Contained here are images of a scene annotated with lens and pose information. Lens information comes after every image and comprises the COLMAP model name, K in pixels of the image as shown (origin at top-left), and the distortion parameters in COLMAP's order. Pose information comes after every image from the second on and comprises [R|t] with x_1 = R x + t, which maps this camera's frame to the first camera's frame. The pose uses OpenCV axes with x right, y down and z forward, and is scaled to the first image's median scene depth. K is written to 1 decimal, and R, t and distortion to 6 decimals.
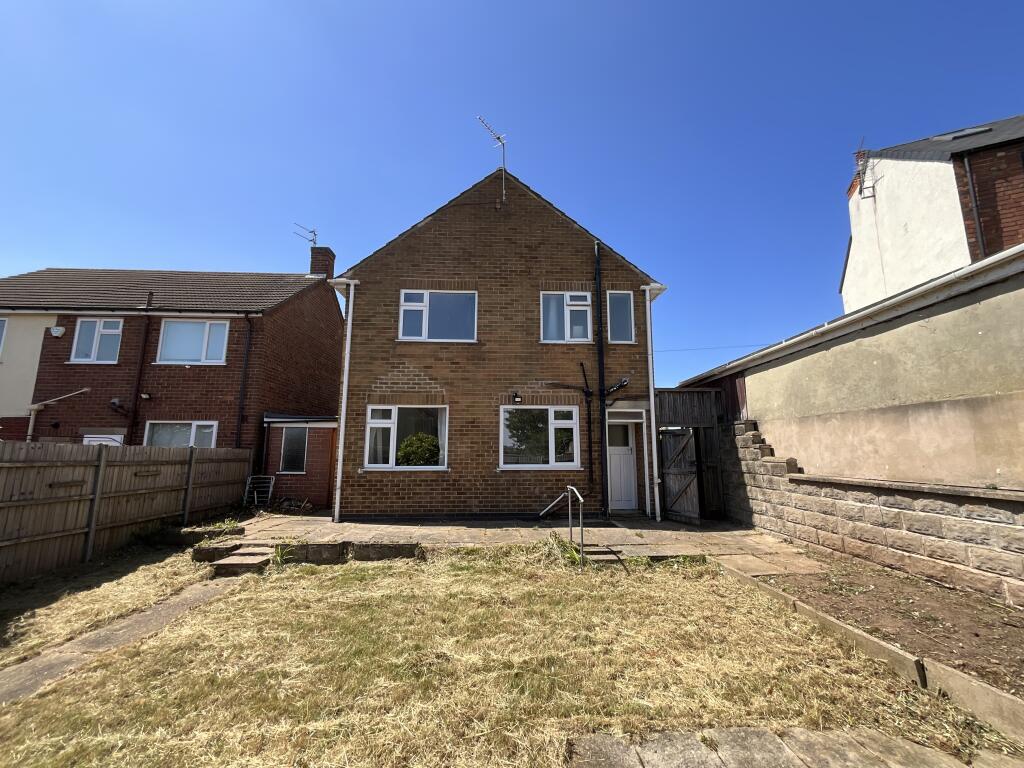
lens RADIAL K [[412.4, 0, 511.4], [0, 412.4, 384.9], [0, 0, 1]] dist [-0.001717, -0.000413]
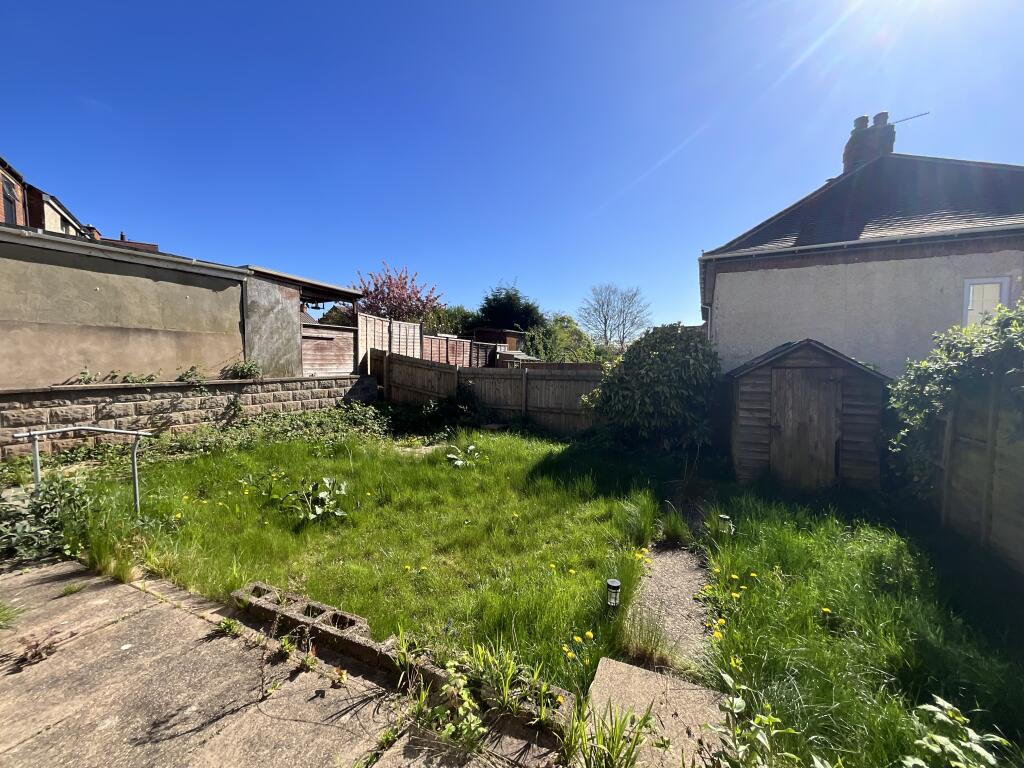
lens RADIAL K [[412.4, 0, 511.4], [0, 412.4, 384.9], [0, 0, 1]] dist [-0.001717, -0.000413]
pose [[-0.891824, -0.030484, 0.451354, -0.747455], [-0.074719, 0.993950, -0.080506, 0.232540], [-0.446169, -0.105522, -0.888706, 1.495558]]
